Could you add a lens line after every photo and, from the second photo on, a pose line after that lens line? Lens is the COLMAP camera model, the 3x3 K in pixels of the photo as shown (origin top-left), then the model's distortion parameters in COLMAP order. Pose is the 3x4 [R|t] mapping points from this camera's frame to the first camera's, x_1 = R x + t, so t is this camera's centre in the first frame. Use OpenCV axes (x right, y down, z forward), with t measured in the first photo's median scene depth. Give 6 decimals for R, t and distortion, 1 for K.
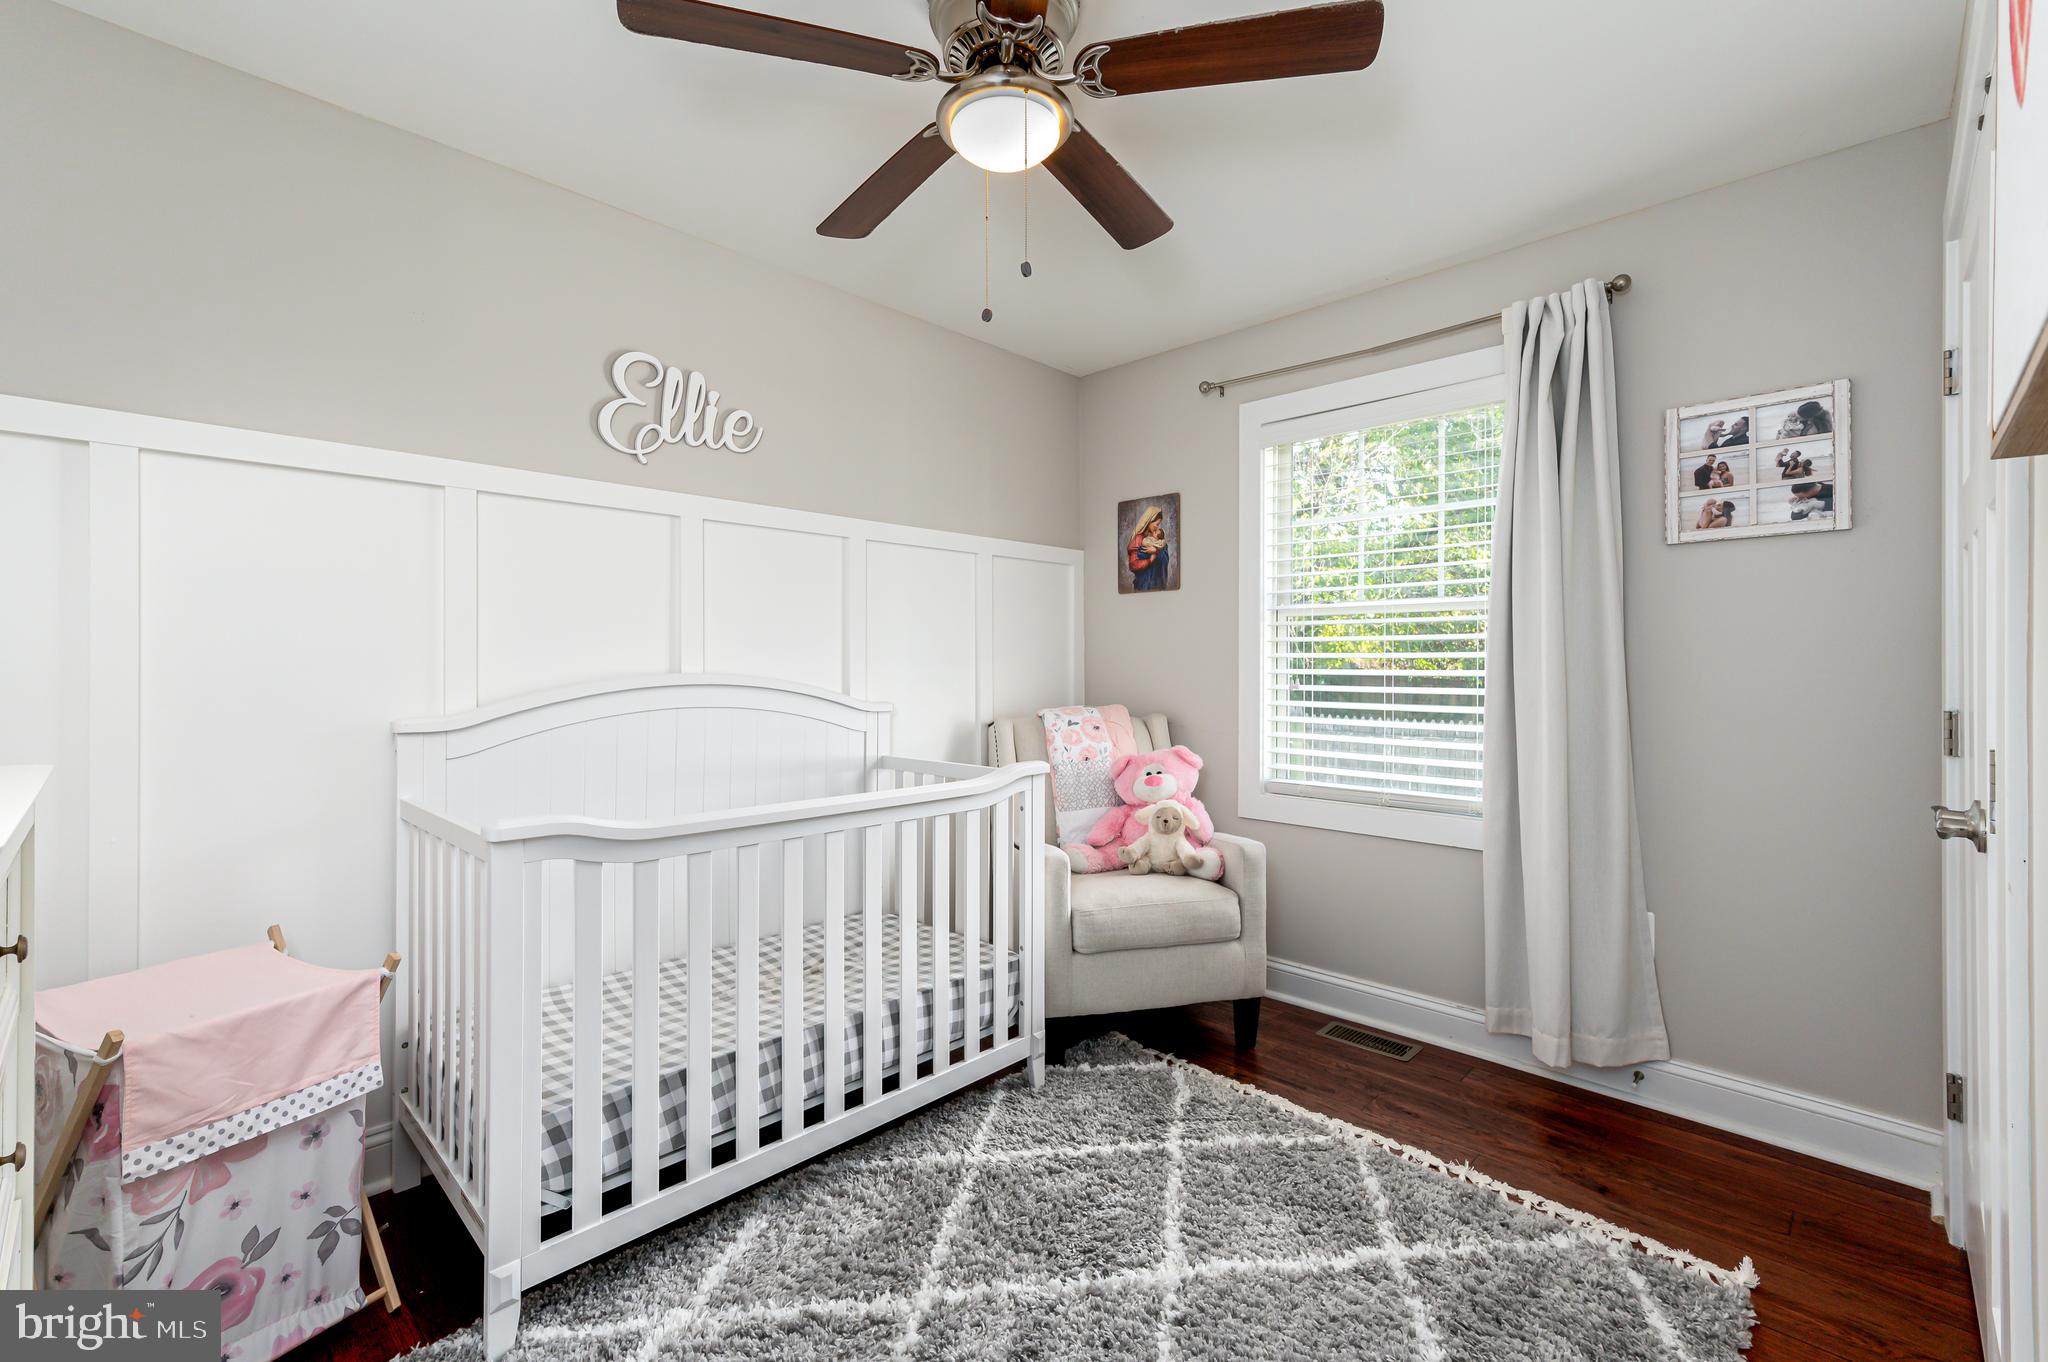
lens RADIAL K [[859.2, 0, 1024.0], [0, 859.2, 681.0], [0, 0, 1]] dist [-0.000718, -0.000049]
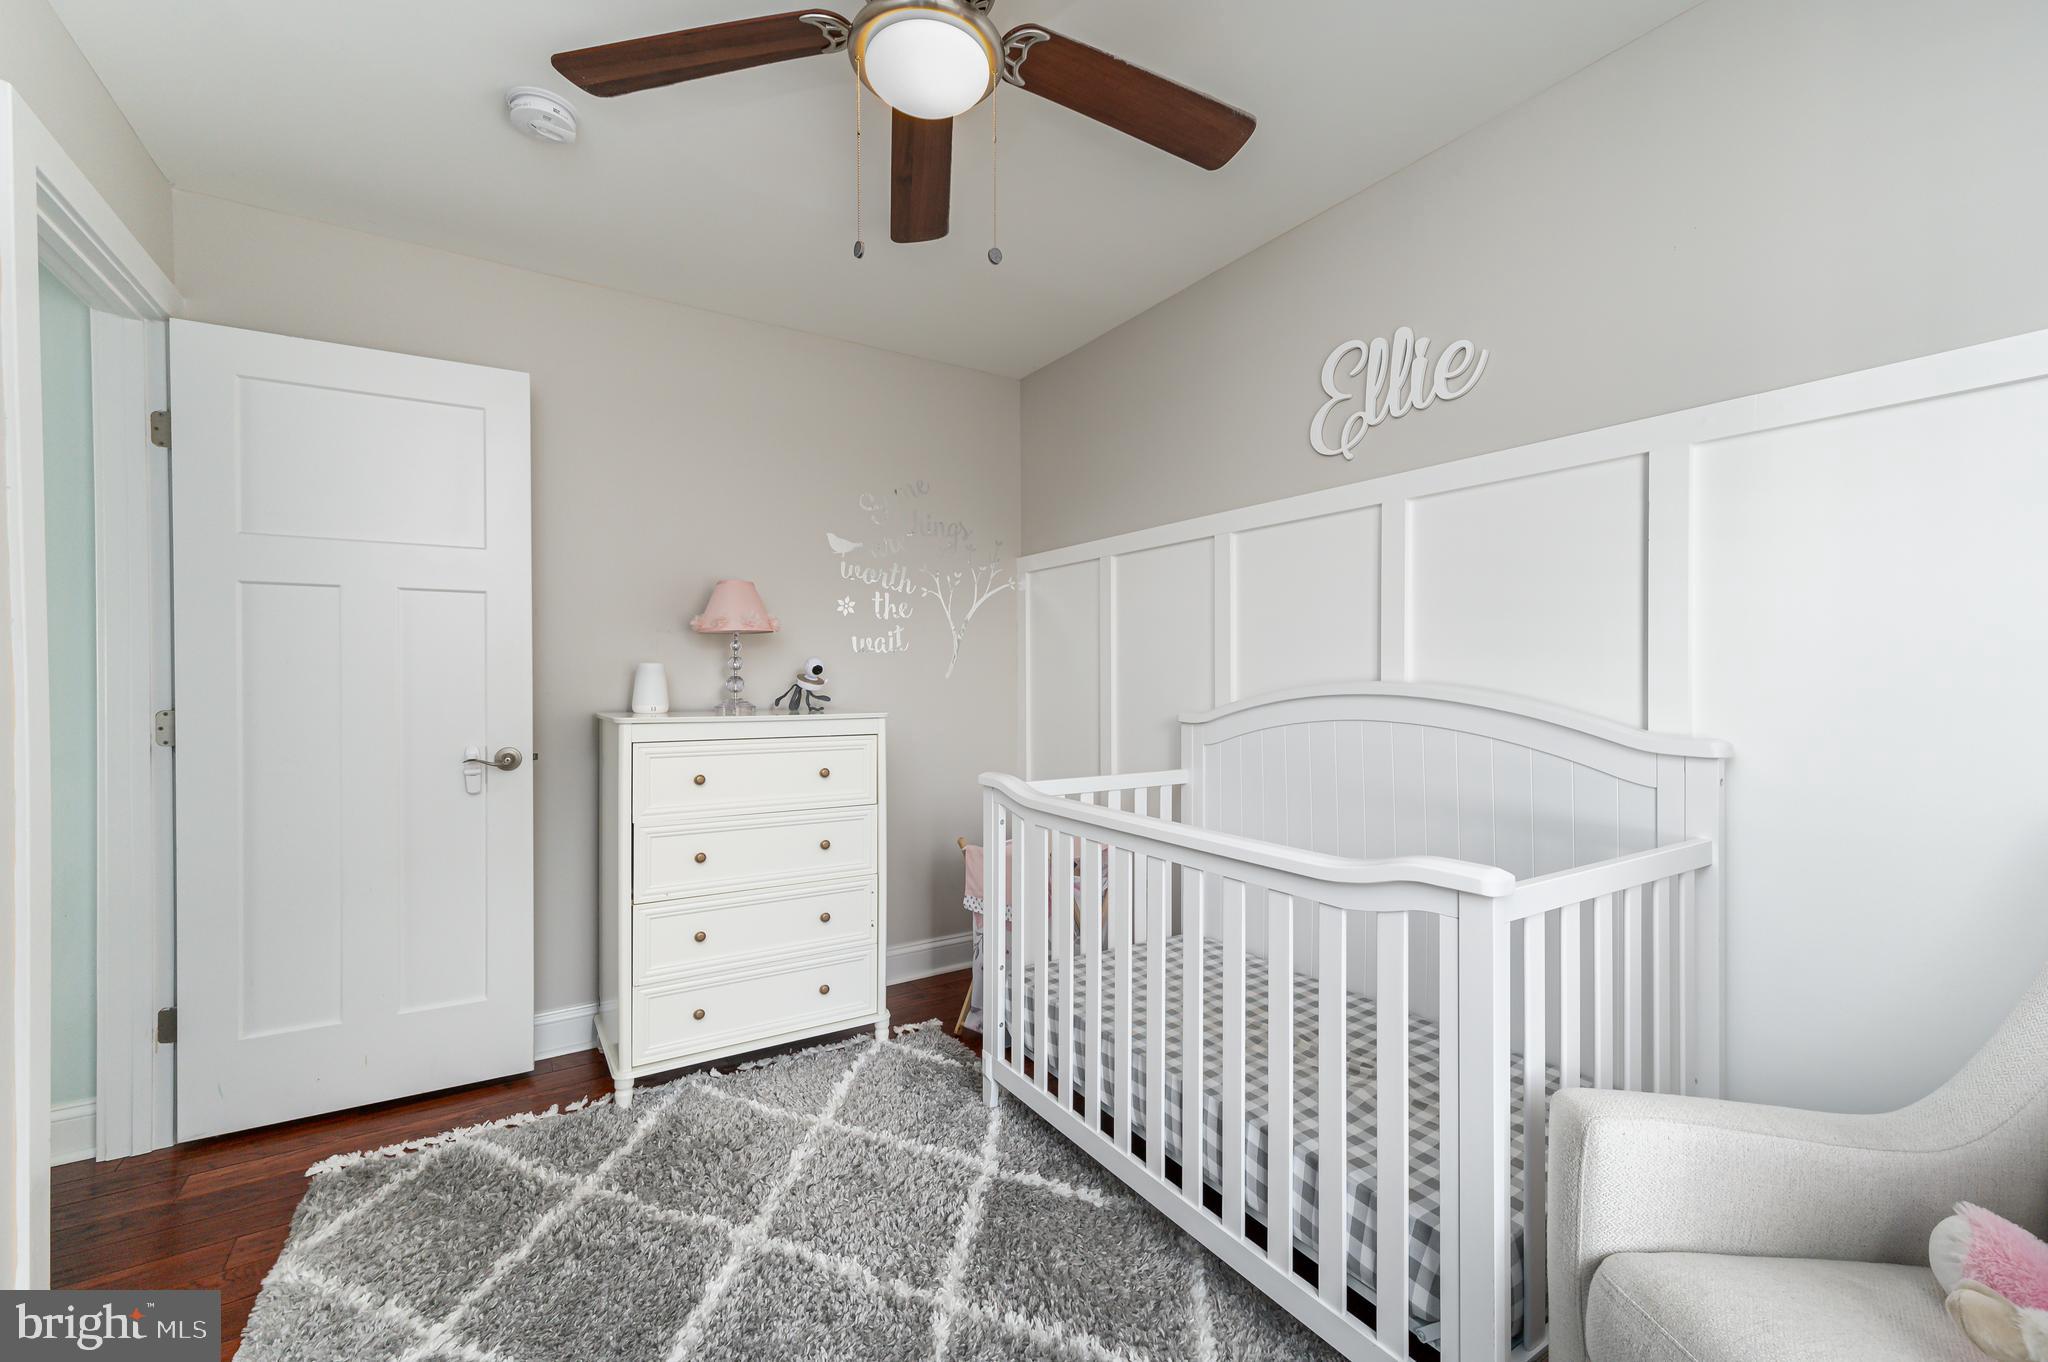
lens RADIAL K [[860.3, 0, 999.2], [0, 860.3, 670.1], [0, 0, 1]] dist [0.002806, 0.000495]
pose [[-0.246980, -0.022772, -0.968753, 0.569879], [-0.034967, 0.999282, -0.014575, 0.007843], [0.968389, 0.030275, -0.247599, 0.876790]]
